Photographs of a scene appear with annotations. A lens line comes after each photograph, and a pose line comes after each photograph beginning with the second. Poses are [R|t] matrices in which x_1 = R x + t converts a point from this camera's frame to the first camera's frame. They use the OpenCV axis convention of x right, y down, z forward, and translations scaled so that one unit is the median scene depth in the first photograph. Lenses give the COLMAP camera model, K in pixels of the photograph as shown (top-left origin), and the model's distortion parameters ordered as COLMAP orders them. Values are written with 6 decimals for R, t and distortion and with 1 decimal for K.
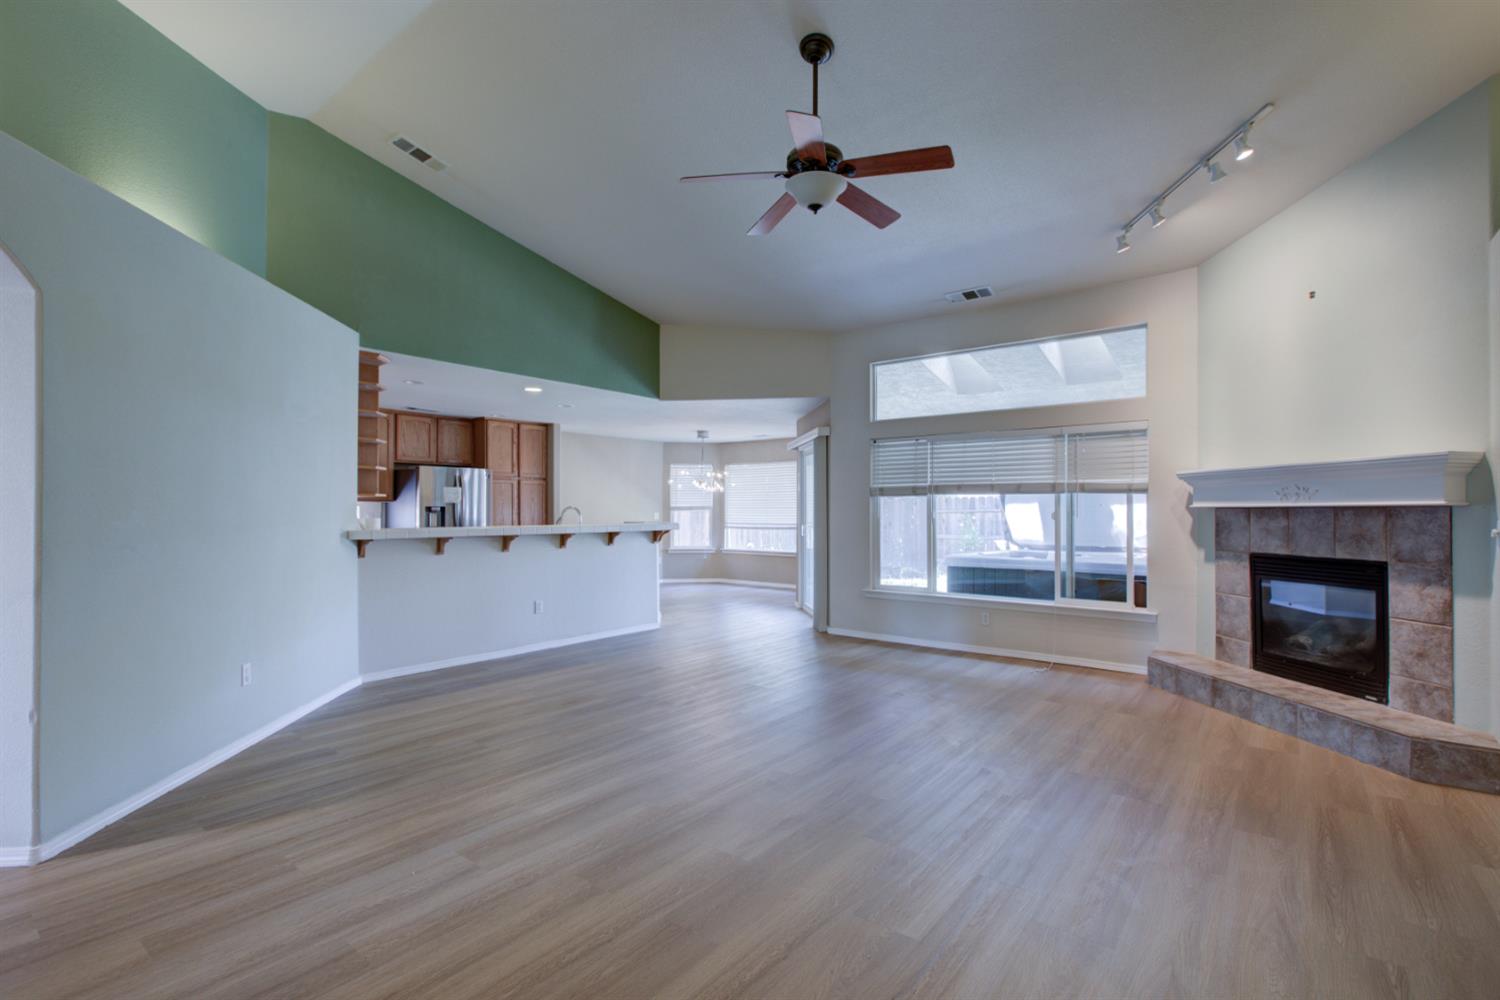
lens RADIAL K [[685.8, 0, 749.7], [0, 685.8, 504.0], [0, 0, 1]] dist [-0.015419, 0.008001]
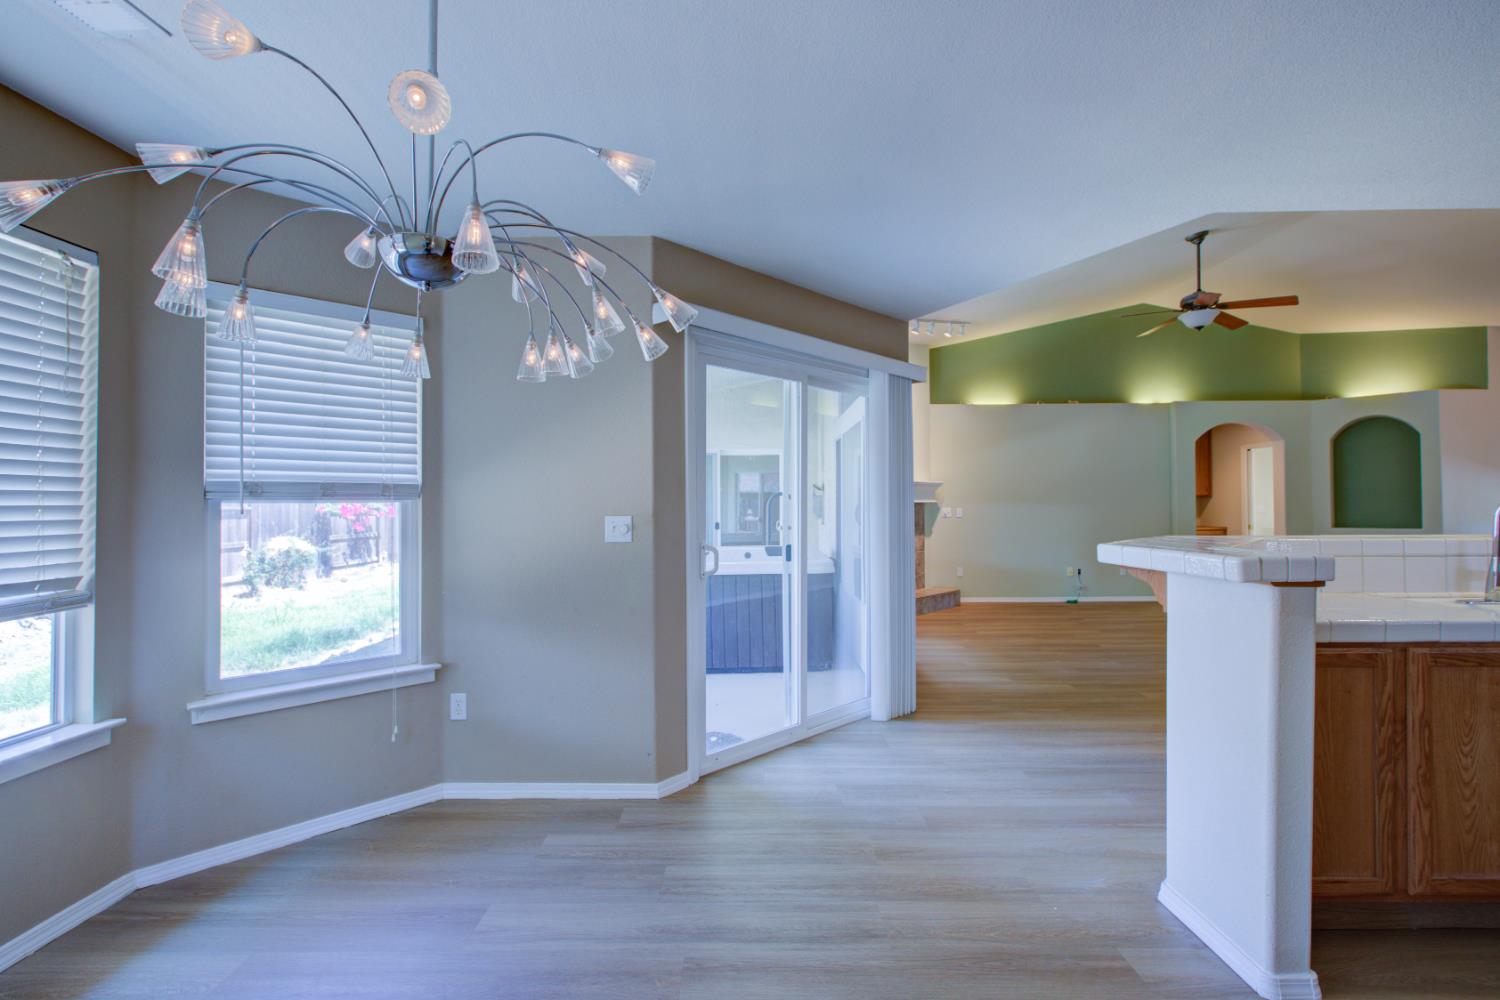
lens RADIAL K [[685.8, 0, 746.6], [0, 685.8, 496.9], [0, 0, 1]] dist [-0.015419, 0.008001]
pose [[-0.615797, 0.013414, 0.787790, -0.341514], [-0.001803, 0.999828, -0.018433, 0.016968], [-0.787903, -0.012771, -0.615667, 1.836010]]
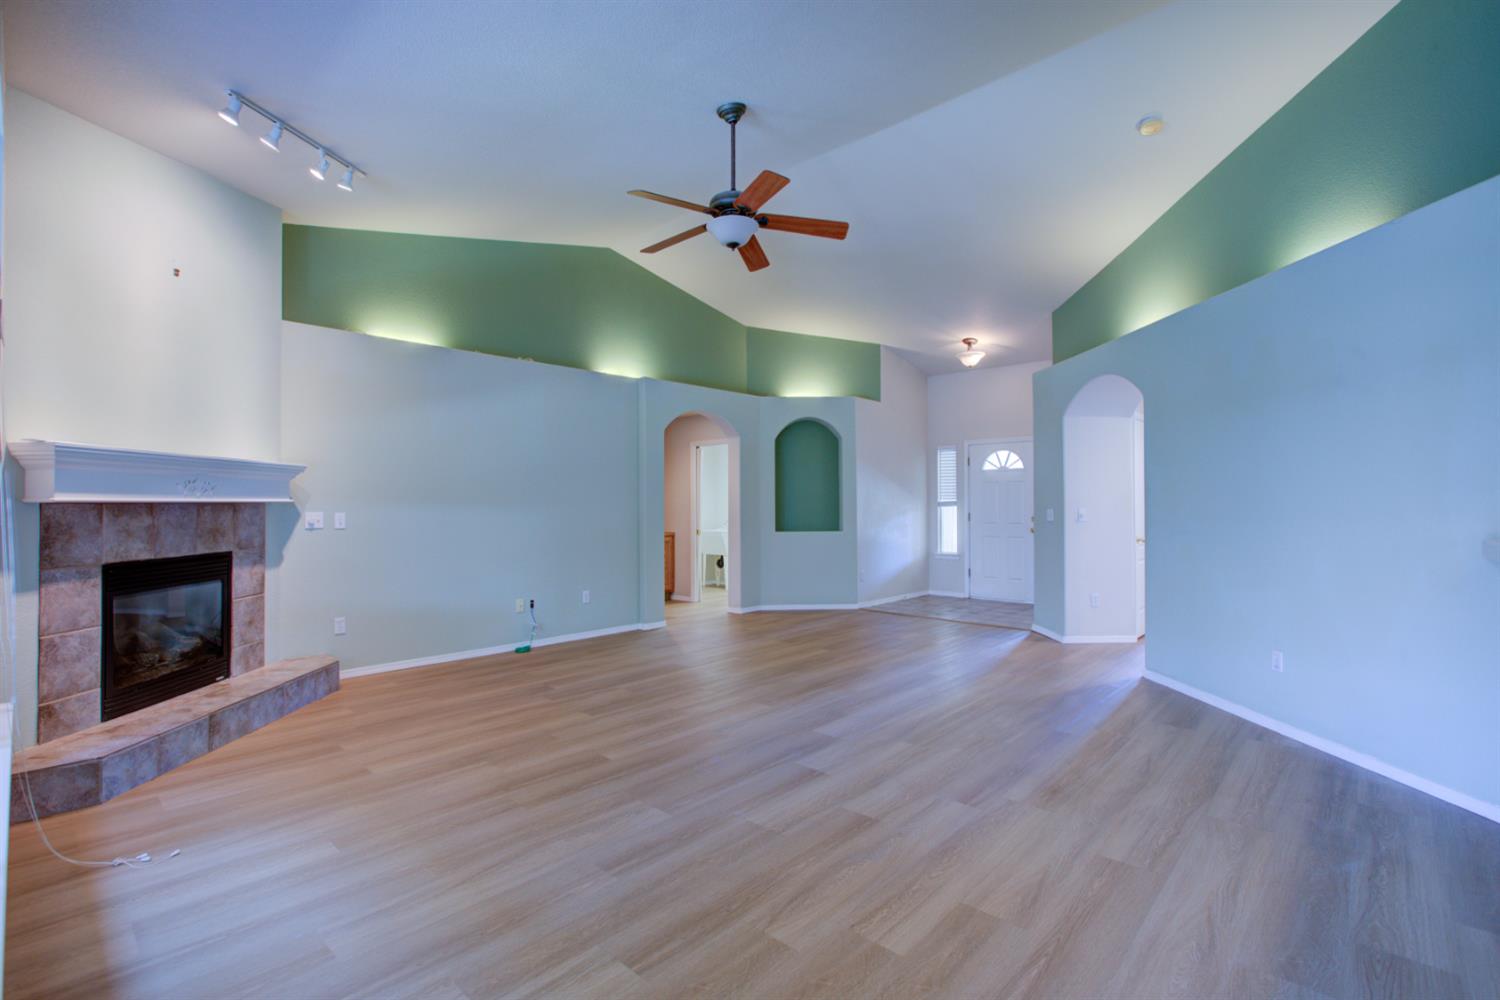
lens RADIAL K [[685.8, 0, 752.2], [0, 685.8, 497.4], [0, 0, 1]] dist [-0.015419, 0.008001]
pose [[-0.996898, 0.004853, 0.078561, -0.017276], [0.003245, 0.999783, -0.020583, 0.013482], [-0.078644, -0.020264, -0.996697, 1.340427]]
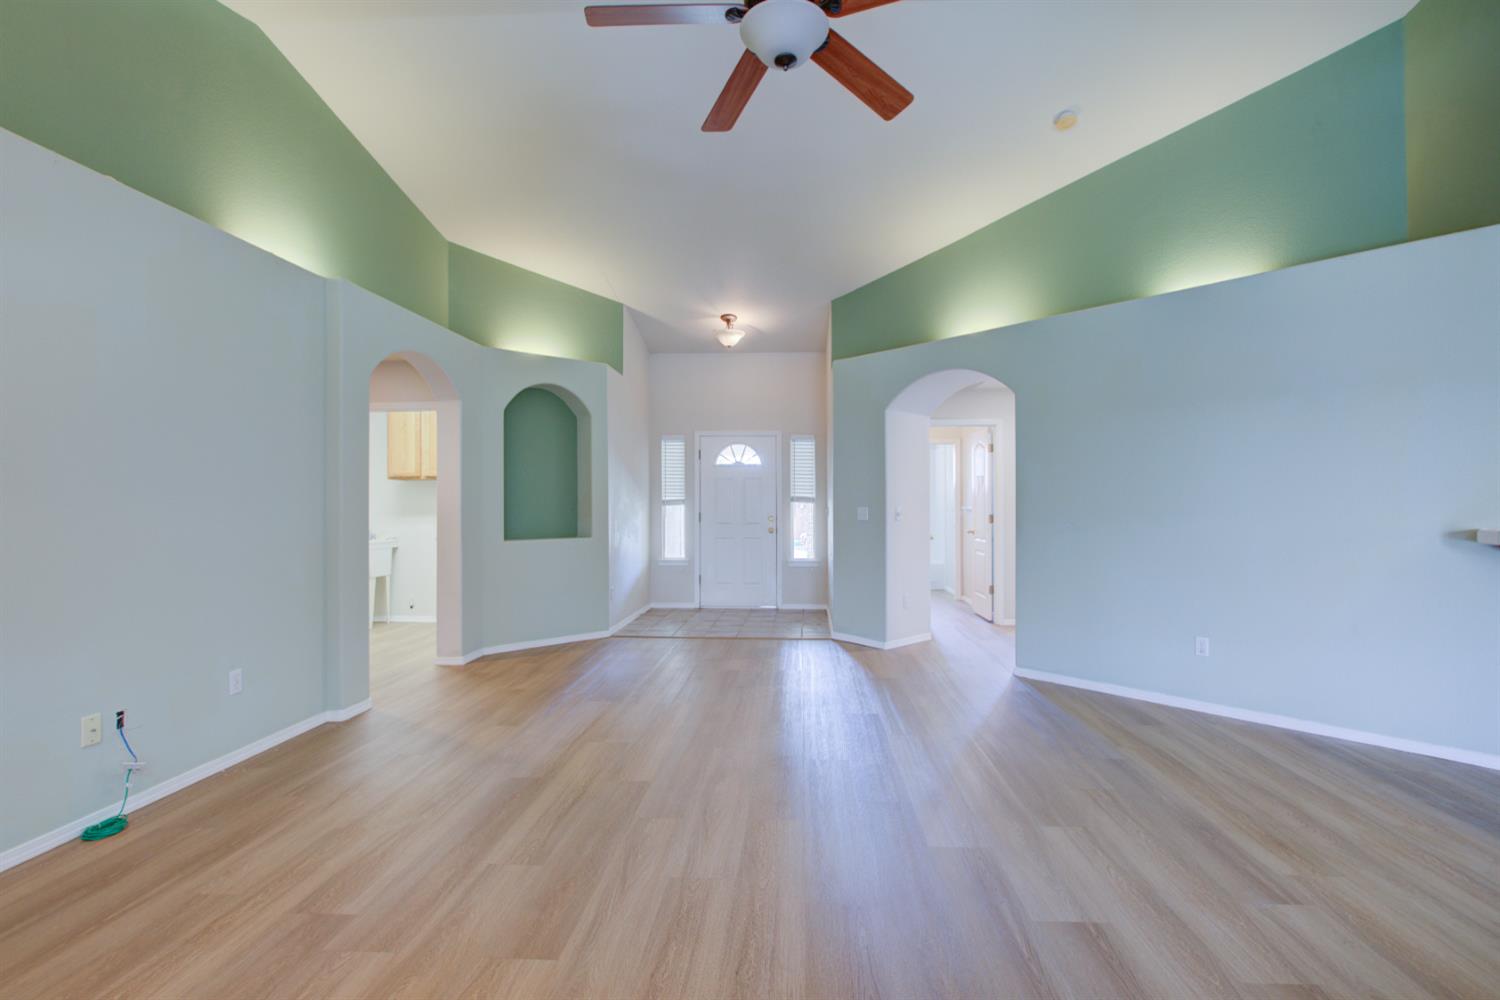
lens RADIAL K [[685.8, 0, 771.9], [0, 685.8, 508.3], [0, 0, 1]] dist [-0.015419, 0.008001]
pose [[-0.813054, 0.006121, -0.582157, 0.313796], [0.007453, 0.999972, 0.000104, 0.010765], [0.582141, -0.004255, -0.813077, 0.959781]]
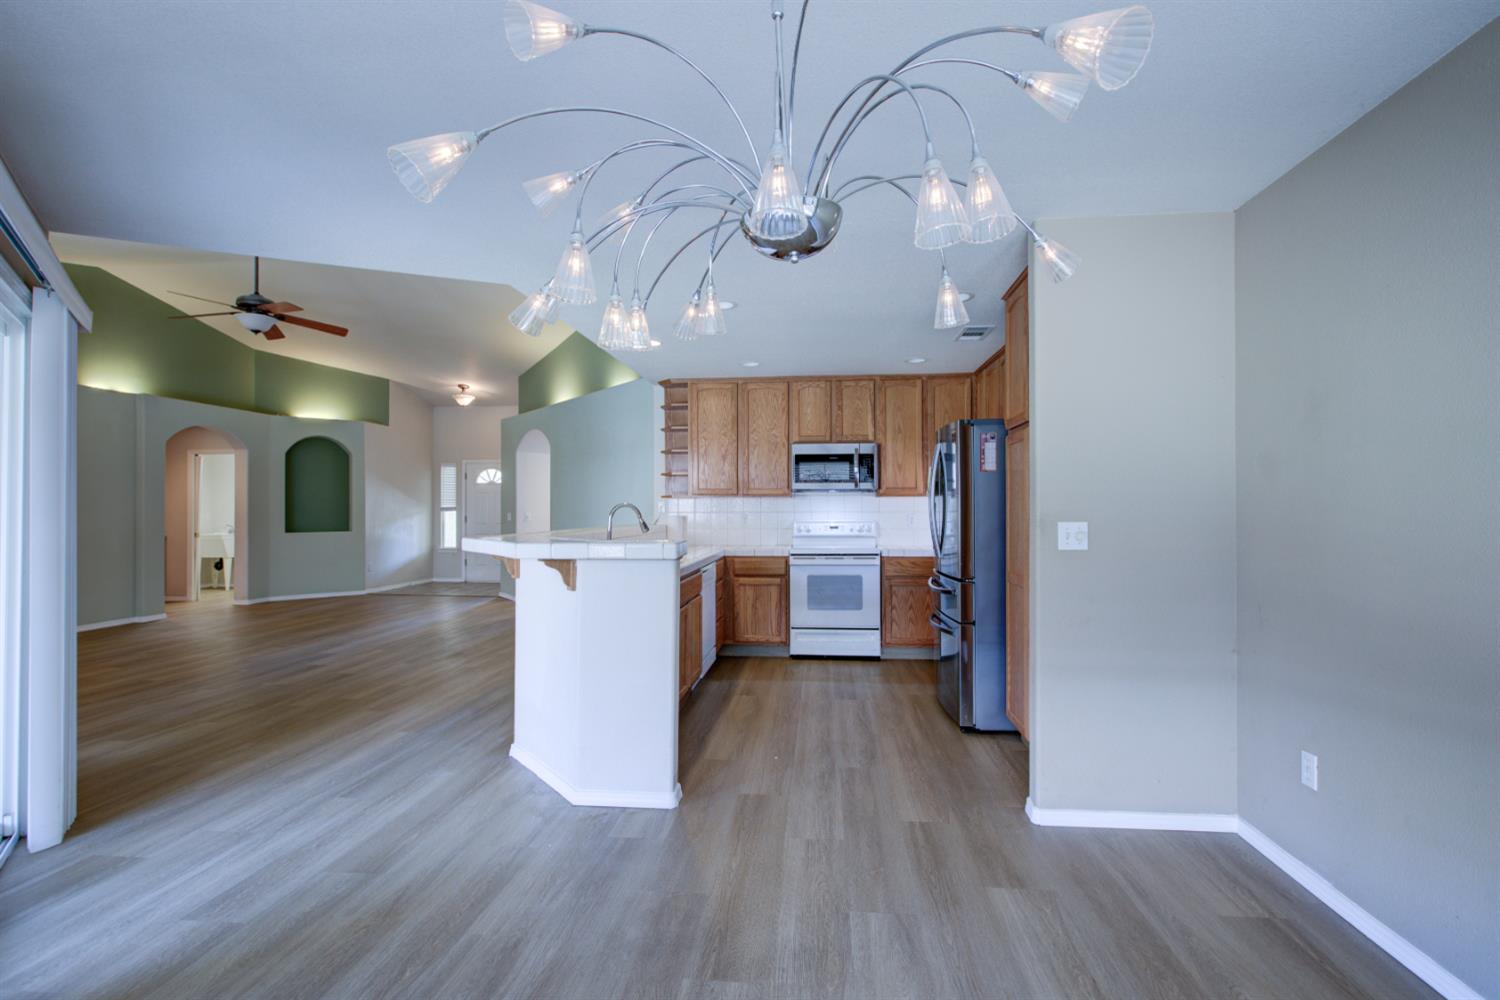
lens RADIAL K [[685.8, 0, 760.9], [0, 685.8, 504.0], [0, 0, 1]] dist [-0.015419, 0.008001]
pose [[-0.840730, -0.002146, -0.541451, -0.027588], [0.006523, 0.999879, -0.014092, 0.017020], [0.541416, -0.015380, -0.840614, 1.921208]]
